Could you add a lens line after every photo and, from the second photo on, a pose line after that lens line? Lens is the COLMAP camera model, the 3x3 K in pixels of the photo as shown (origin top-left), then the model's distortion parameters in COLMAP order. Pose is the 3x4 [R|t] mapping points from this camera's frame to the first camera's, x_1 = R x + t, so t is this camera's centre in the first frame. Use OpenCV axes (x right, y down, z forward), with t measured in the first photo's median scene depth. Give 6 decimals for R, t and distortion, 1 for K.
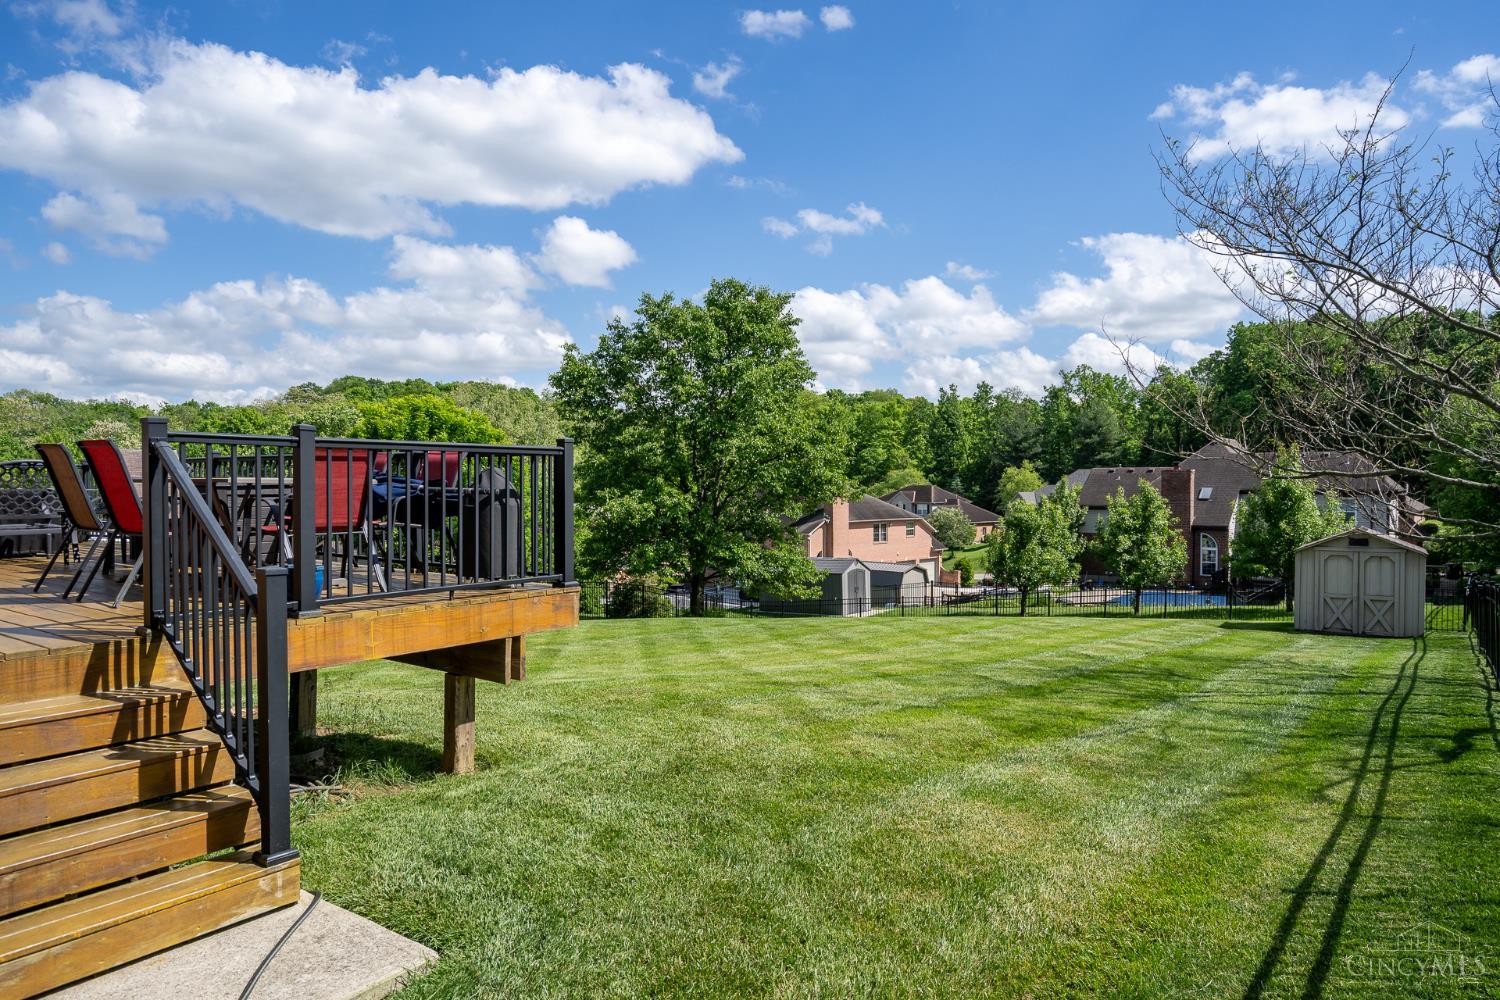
lens RADIAL K [[985.8, 0, 750.0], [0, 985.8, 500.0], [0, 0, 1]] dist [0.005941, -0.000330]
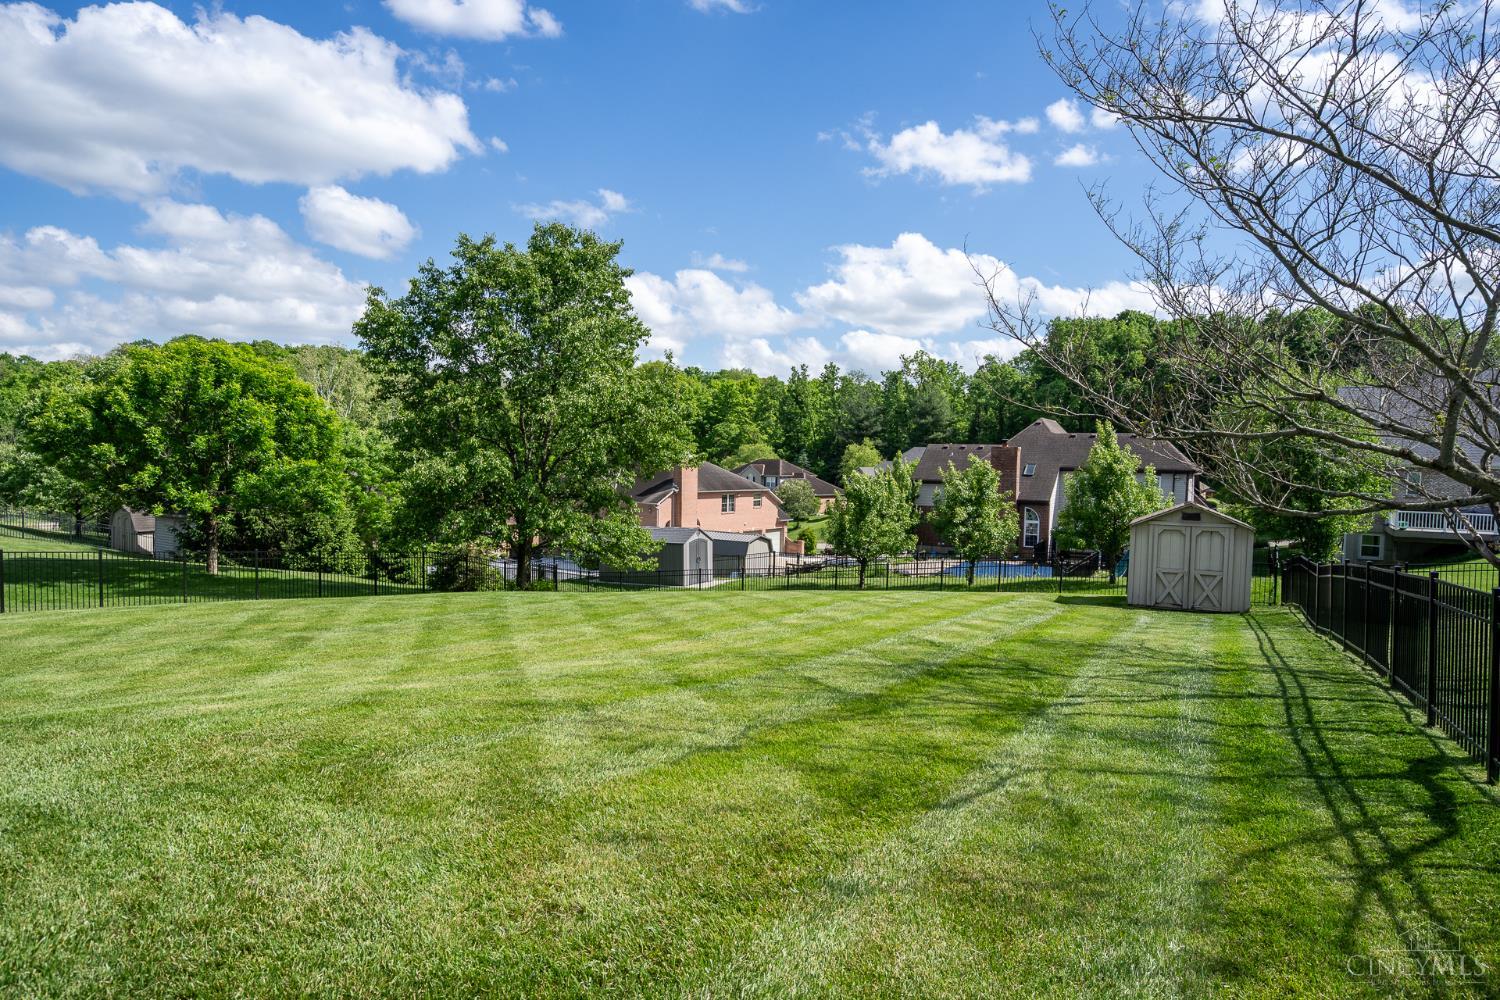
lens RADIAL K [[907.4, 0, 750.0], [0, 907.4, 500.0], [0, 0, 1]] dist [-0.002146, 0.000238]
pose [[0.989263, 0.012422, 0.145615, 0.027844], [-0.016680, 0.999467, 0.028057, 0.004835], [-0.145189, -0.030185, 0.988943, 0.102389]]
